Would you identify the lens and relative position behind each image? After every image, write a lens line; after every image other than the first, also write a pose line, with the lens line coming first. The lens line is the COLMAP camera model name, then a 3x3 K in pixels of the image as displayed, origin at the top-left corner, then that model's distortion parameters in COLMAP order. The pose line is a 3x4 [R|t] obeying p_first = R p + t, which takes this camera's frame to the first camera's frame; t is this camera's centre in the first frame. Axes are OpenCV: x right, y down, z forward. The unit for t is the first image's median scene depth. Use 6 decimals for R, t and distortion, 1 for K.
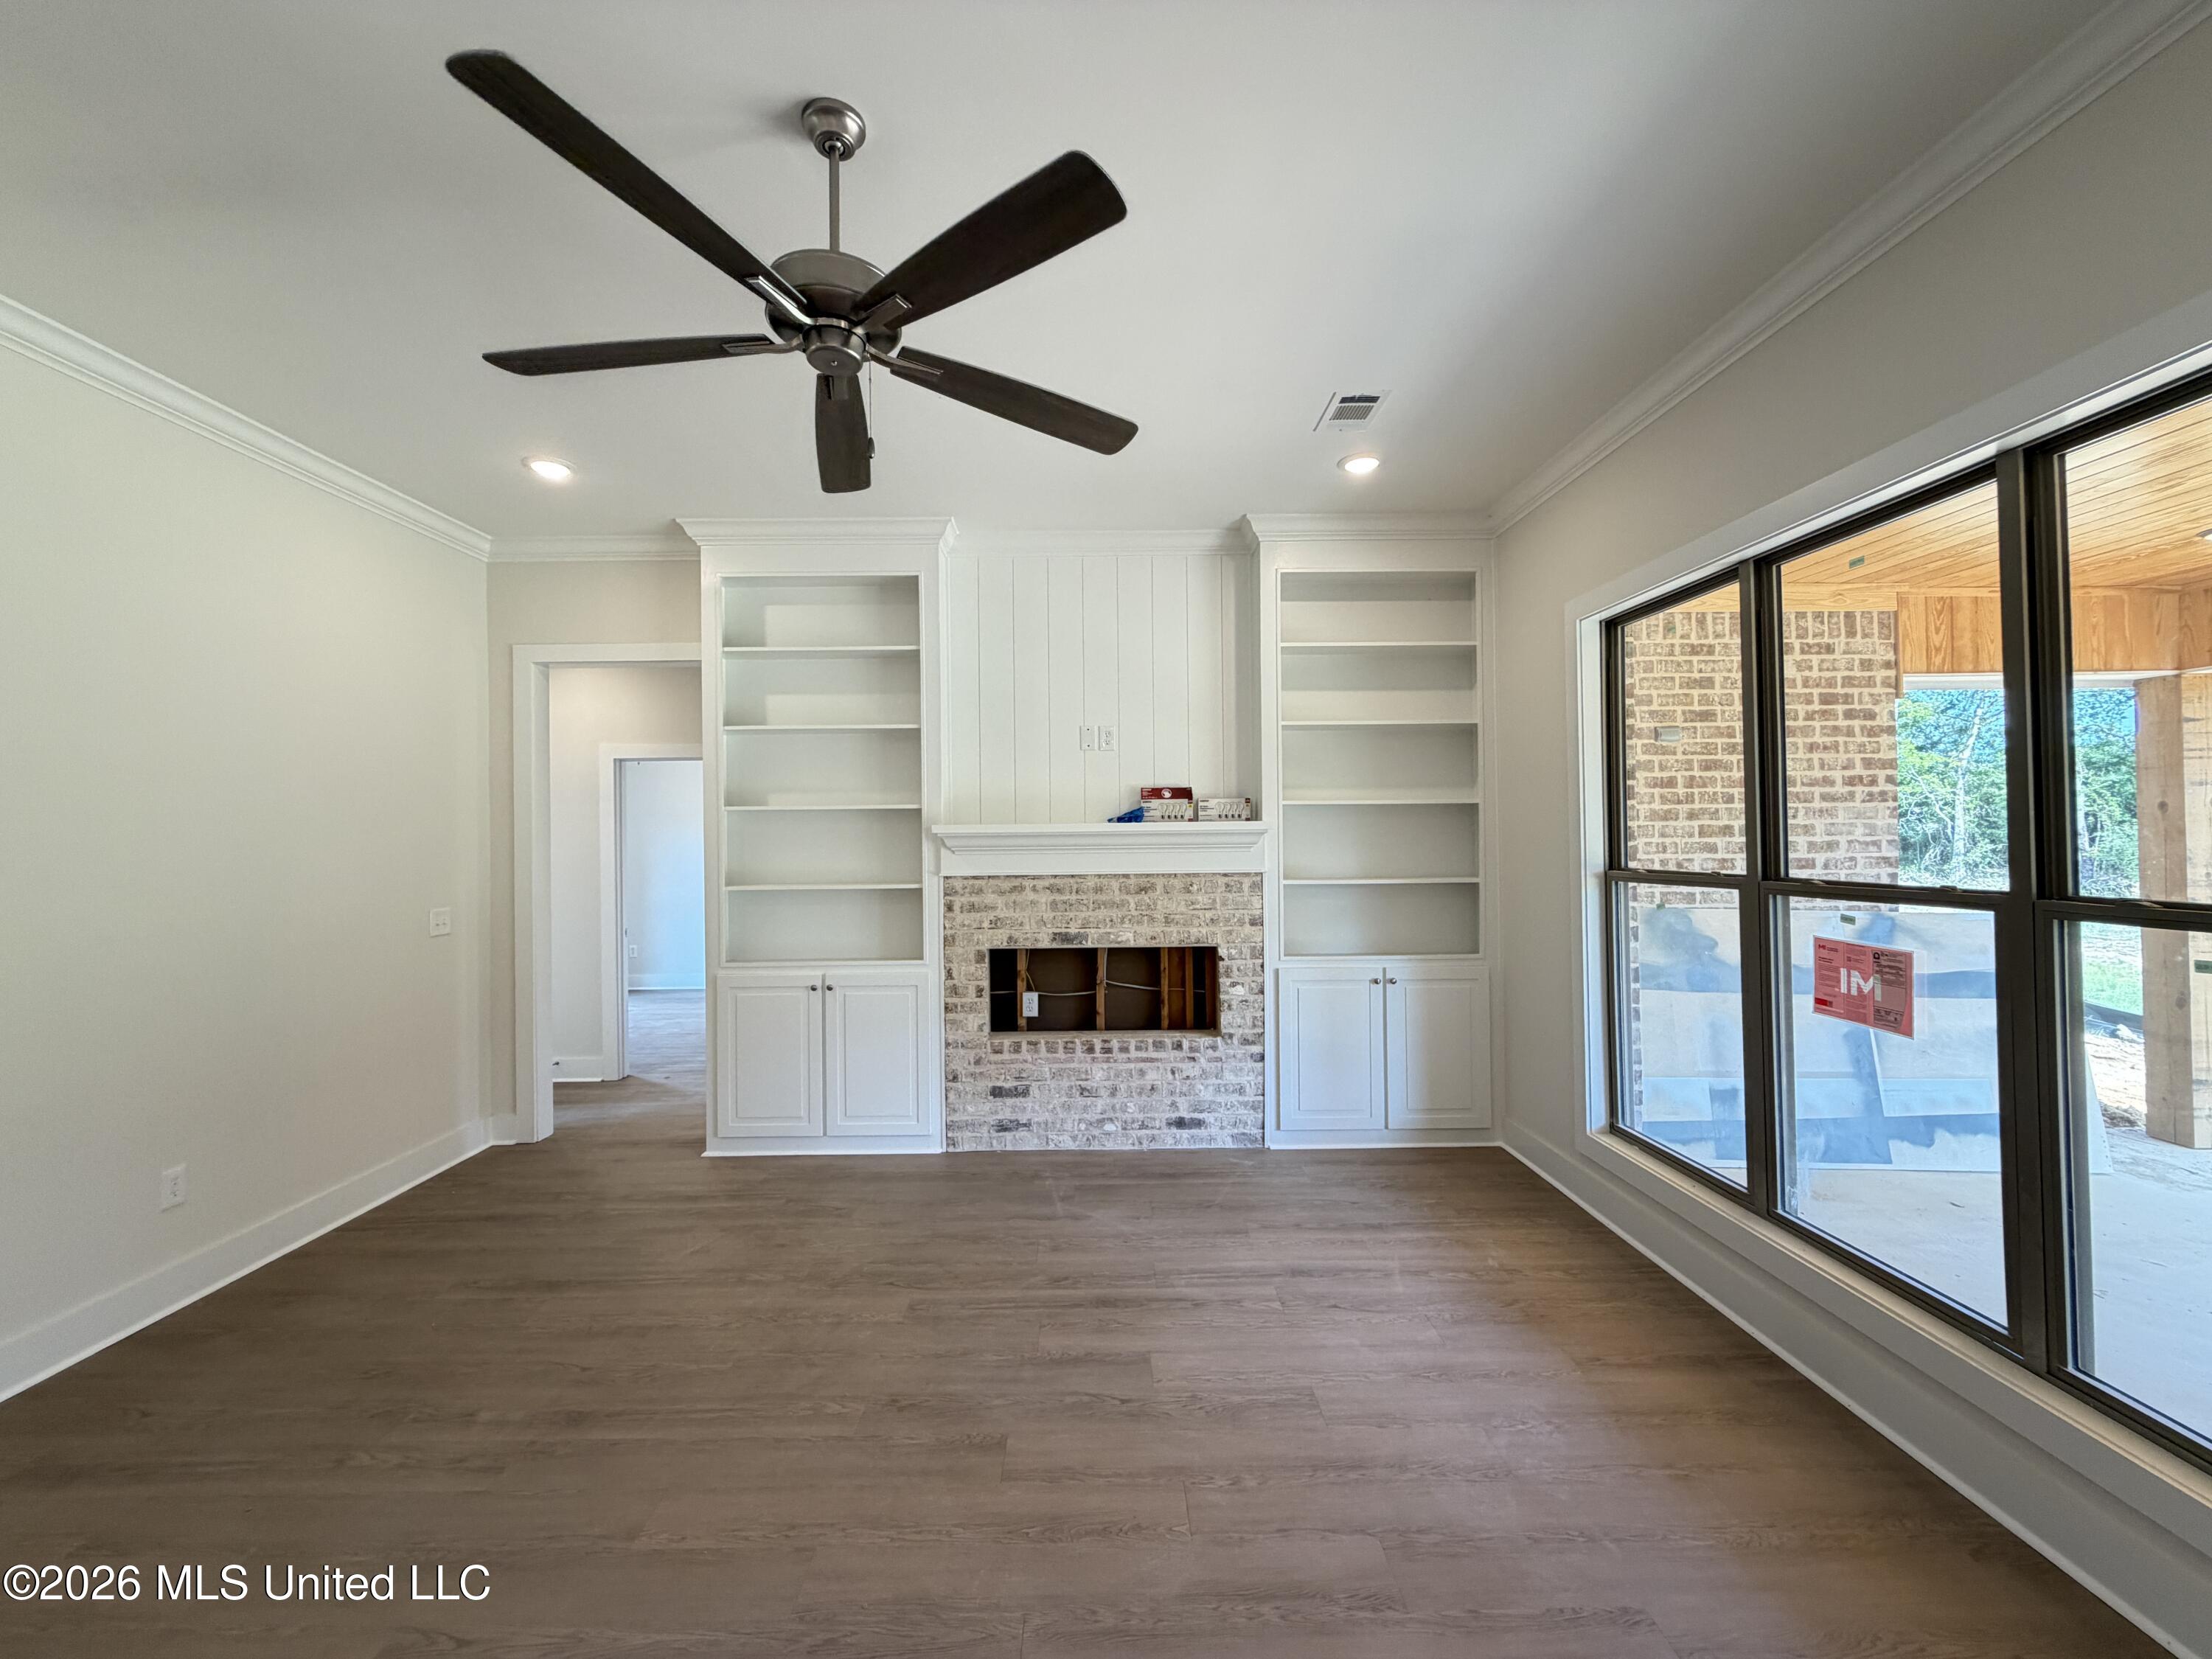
lens RADIAL K [[880.9, 0, 1099.4], [0, 880.9, 829.8], [0, 0, 1]] dist [0.000625, -0.000184]
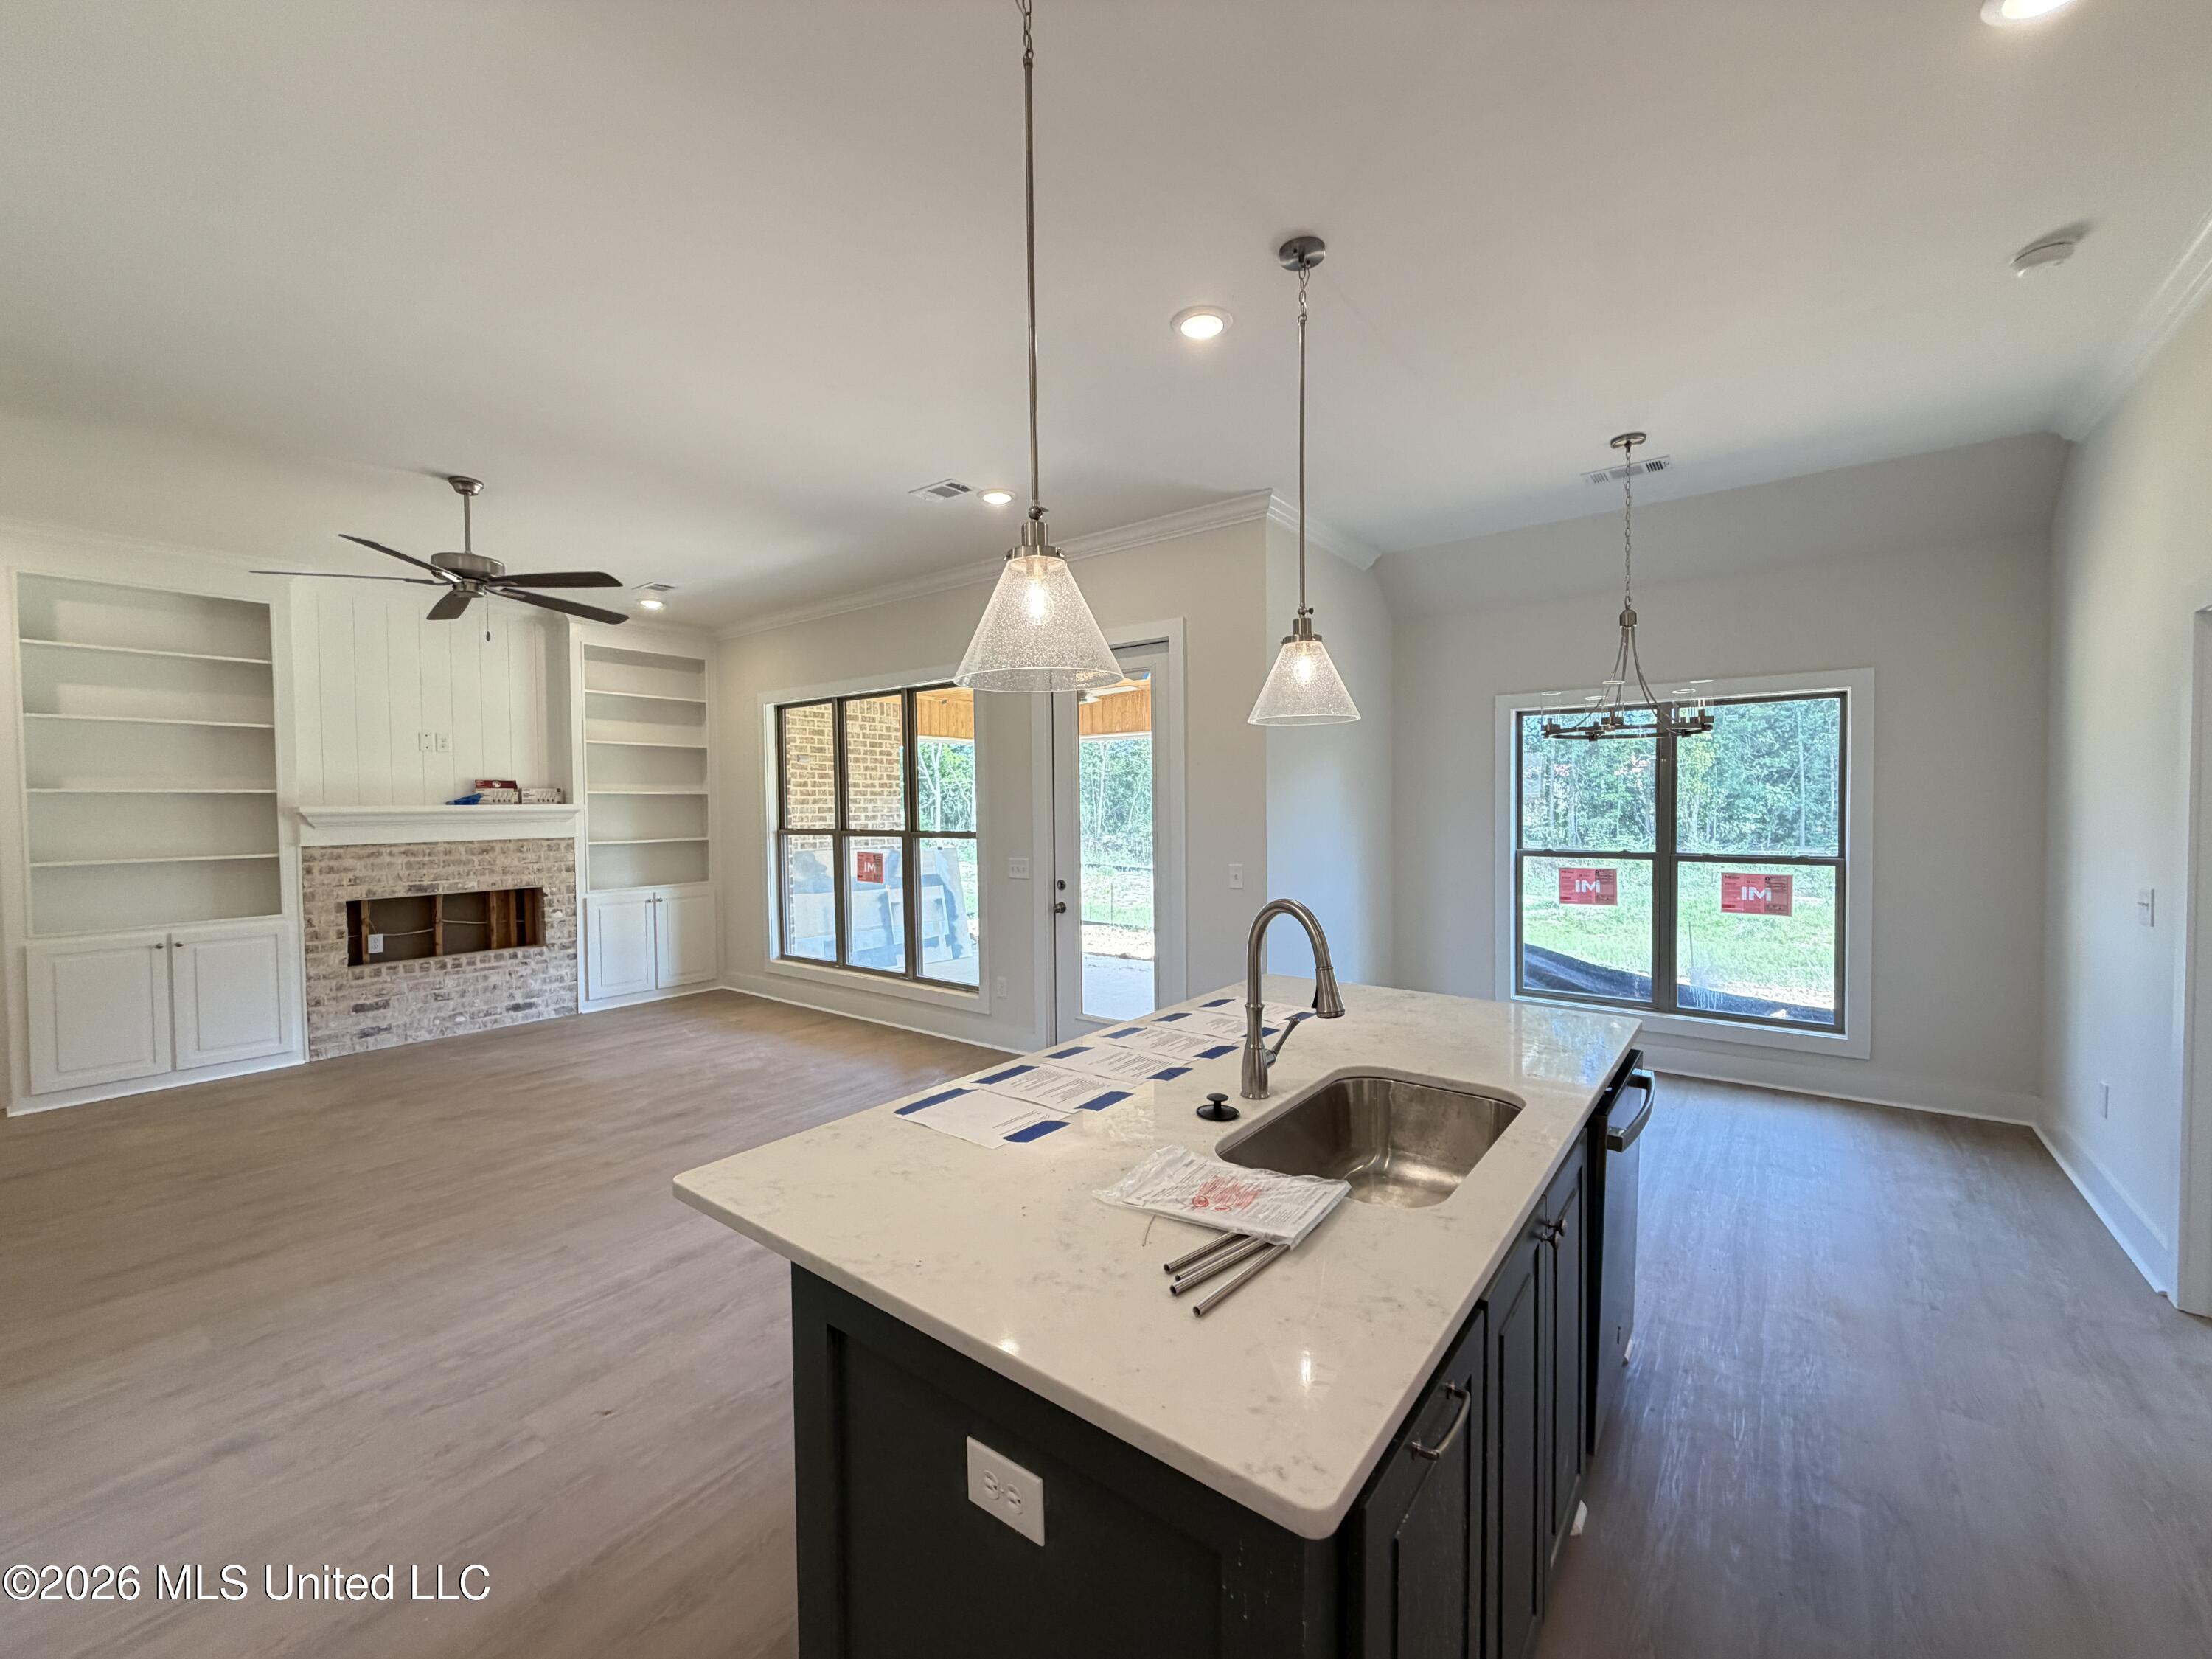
lens RADIAL K [[880.9, 0, 1094.3], [0, 880.9, 827.5], [0, 0, 1]] dist [0.000625, -0.000184]
pose [[0.621143, -0.016958, 0.783514, -0.456827], [-0.000787, 0.999752, 0.022262, -0.004106], [-0.783697, -0.014444, 0.620975, -0.674167]]
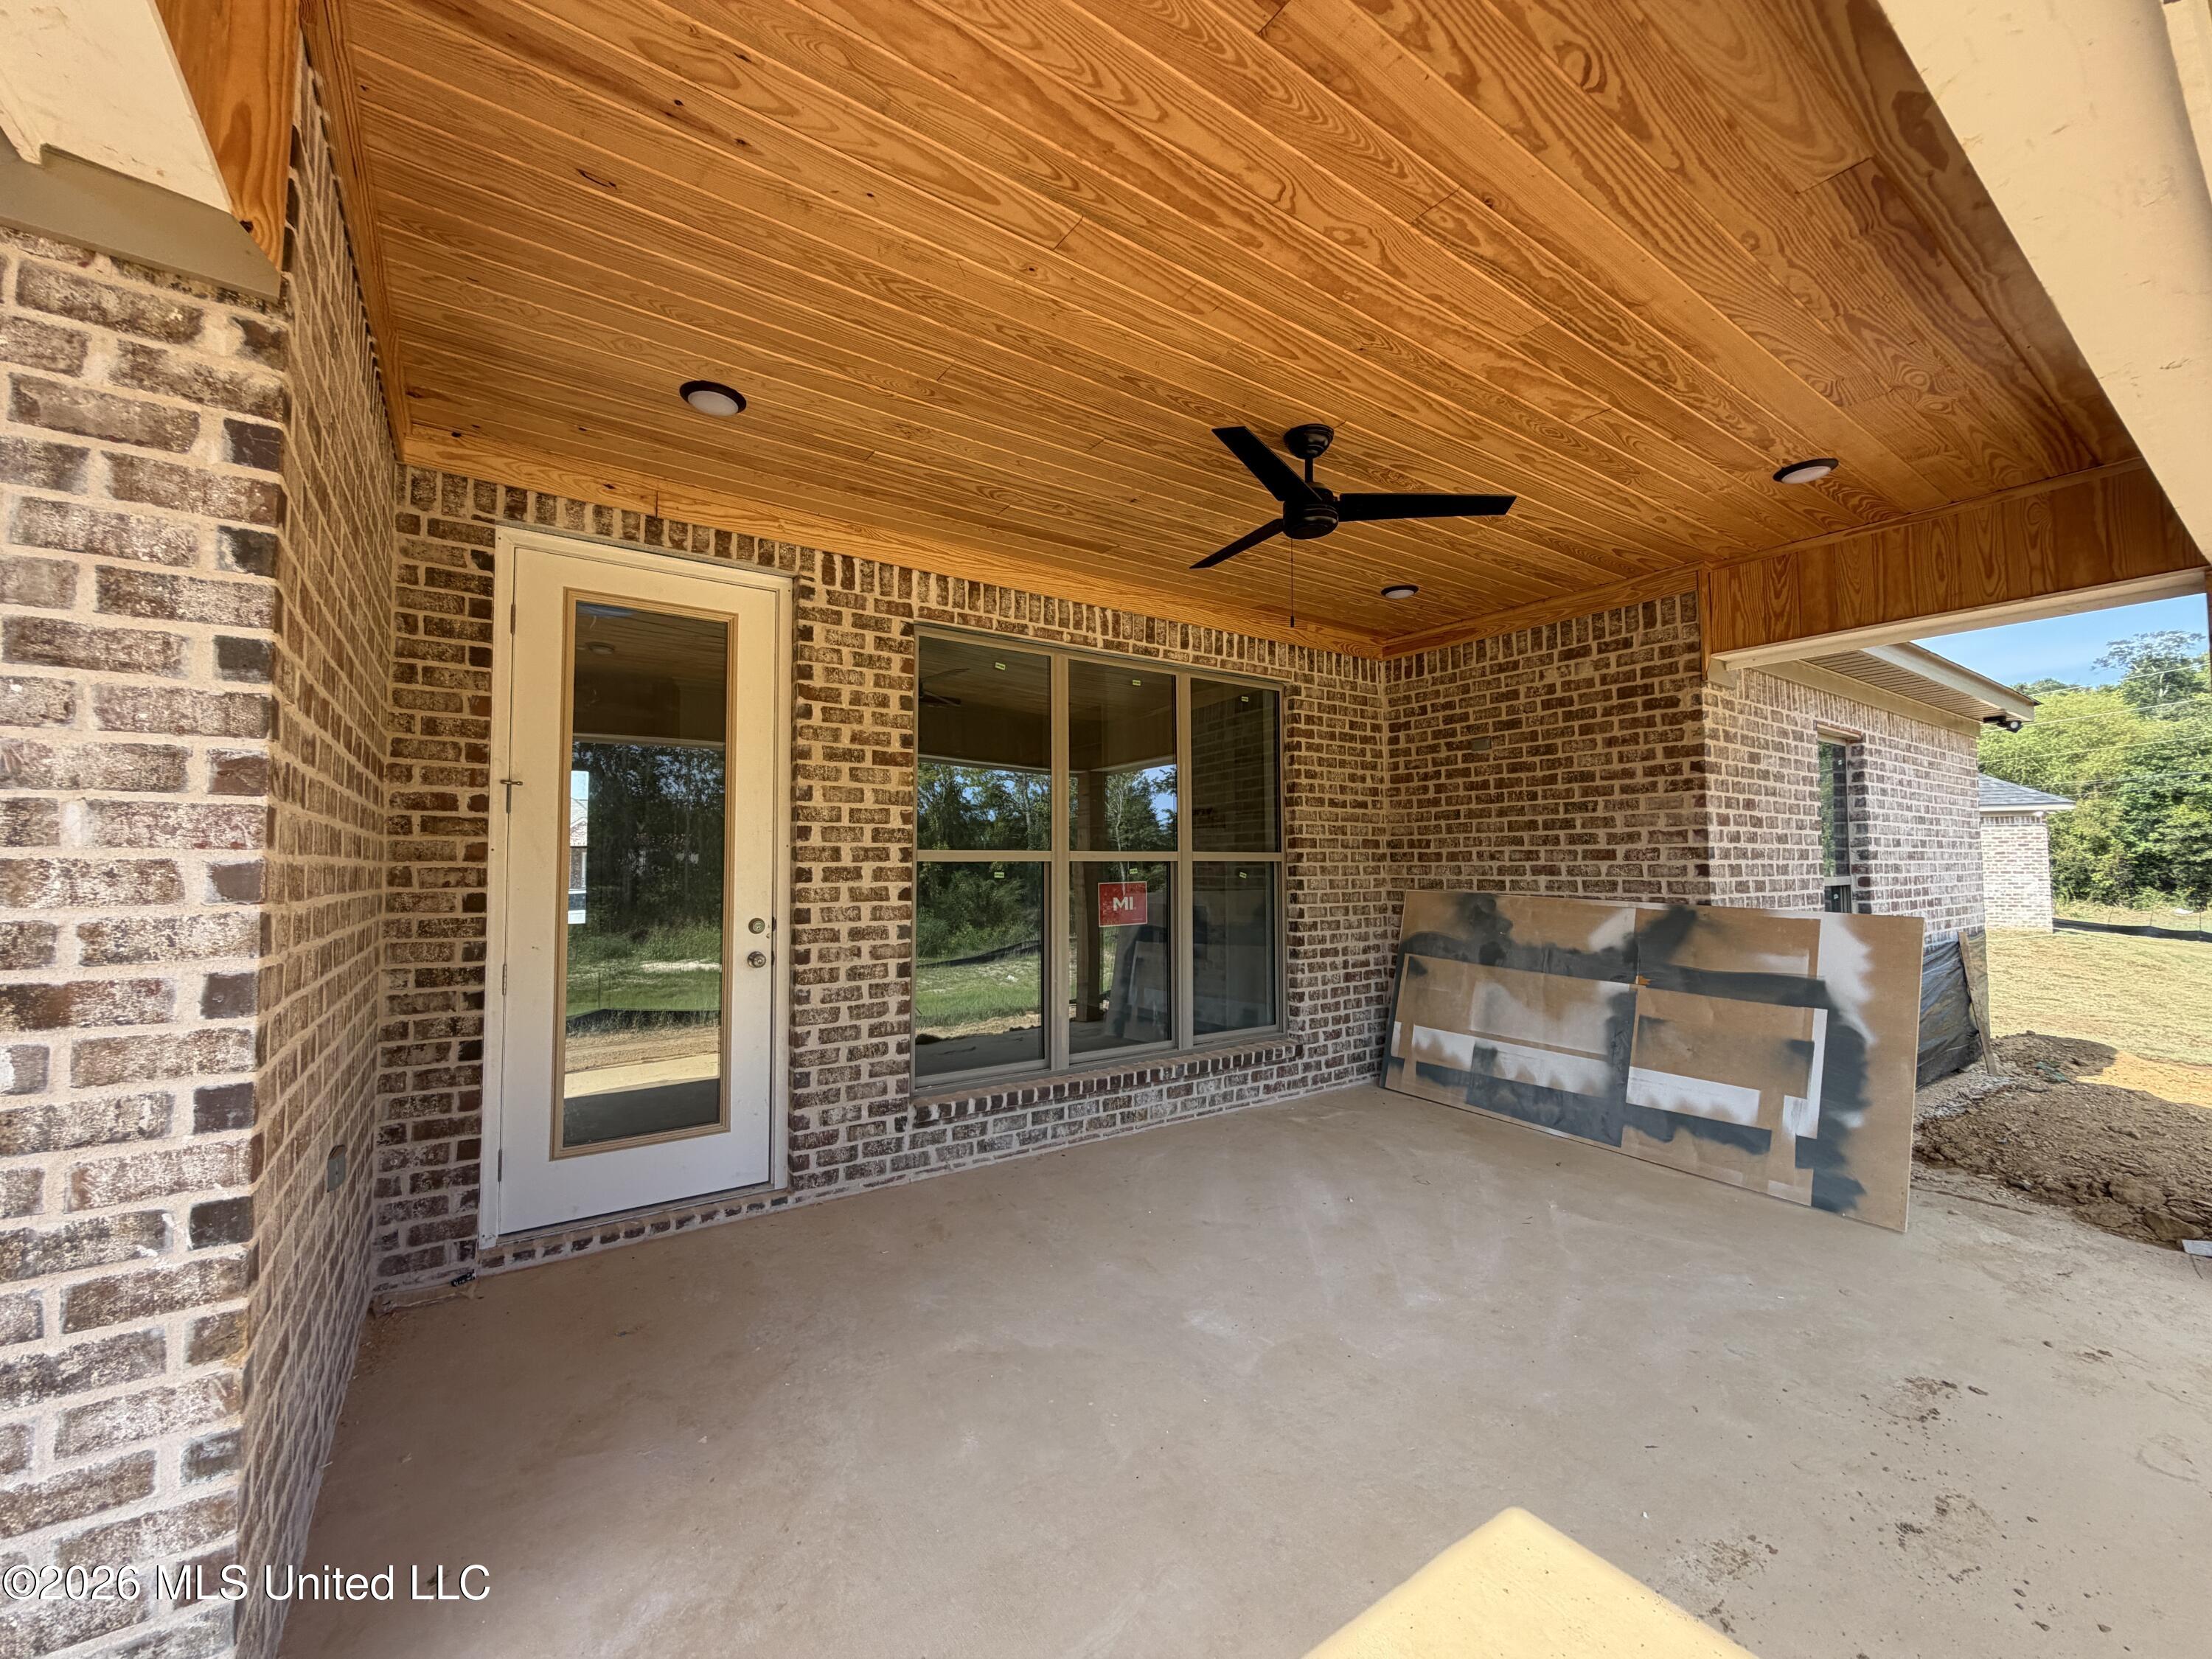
lens RADIAL K [[880.9, 0, 1096.3], [0, 880.9, 827.5], [0, 0, 1]] dist [0.000625, -0.000184]
pose [[0.560765, -0.028219, -0.827494, 1.353944], [0.004959, 0.999516, -0.030725, 0.035929], [0.827960, 0.013126, 0.560633, -0.074995]]
